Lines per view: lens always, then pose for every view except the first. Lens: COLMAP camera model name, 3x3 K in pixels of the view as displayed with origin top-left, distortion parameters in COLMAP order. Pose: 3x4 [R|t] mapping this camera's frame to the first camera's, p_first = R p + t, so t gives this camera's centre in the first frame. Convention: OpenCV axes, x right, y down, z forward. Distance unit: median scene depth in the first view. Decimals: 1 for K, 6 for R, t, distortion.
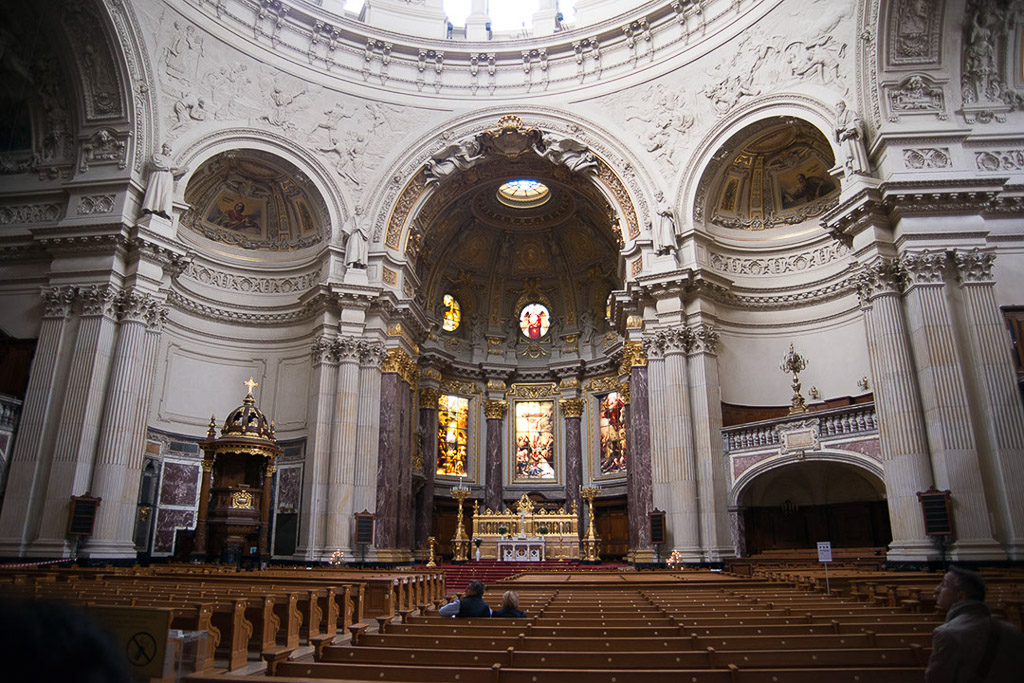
lens RADIAL K [[697.1, 0, 506.2], [0, 697.1, 343.9], [0, 0, 1]] dist [-0.136039, 0.095435]
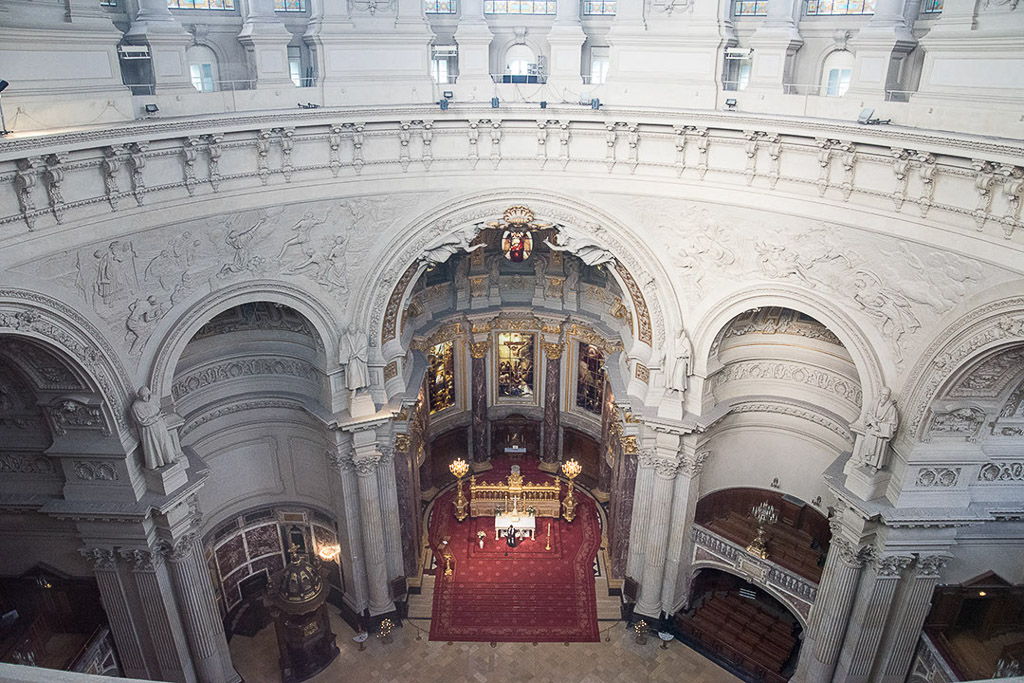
lens RADIAL K [[697.1, 0, 506.2], [0, 697.1, 343.9], [0, 0, 1]] dist [-0.136039, 0.095435]
pose [[0.994513, -0.042346, 0.095662, -0.095518], [-0.029331, 0.764873, 0.643513, -0.733789], [-0.100420, -0.642787, 0.759434, 0.265456]]
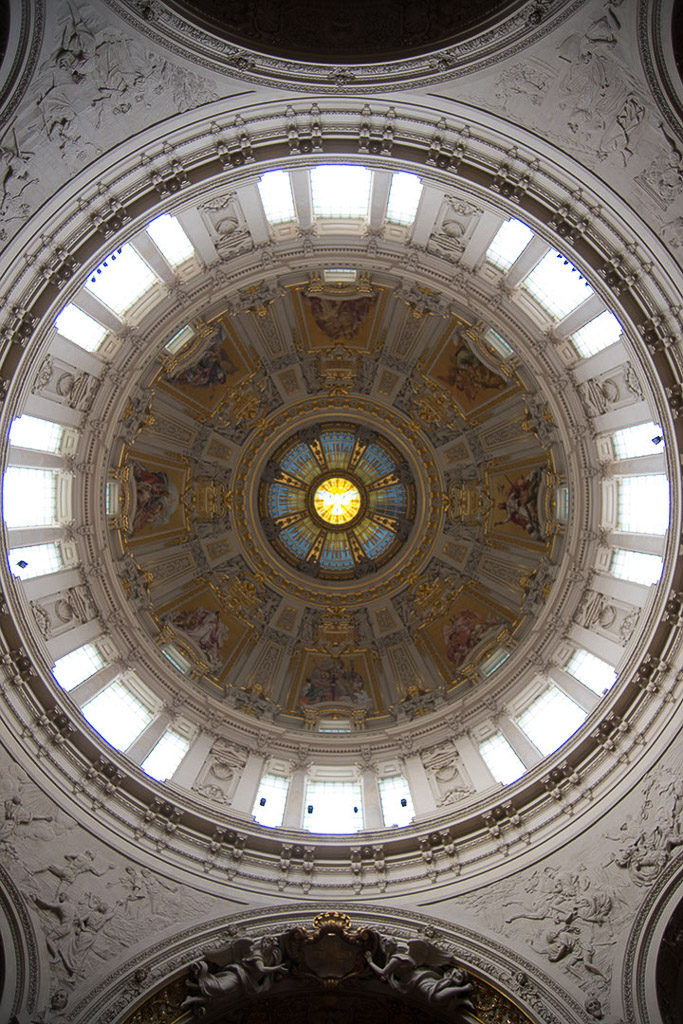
lens RADIAL K [[697.1, 0, 341.5], [0, 697.1, 512.0], [0, 0, 1]] dist [-0.136039, 0.095435]
pose [[0.992046, 0.125598, 0.008314, -0.040642], [-0.031174, 0.309147, -0.950503, 0.172008], [-0.121952, 0.942684, 0.310603, 0.419730]]
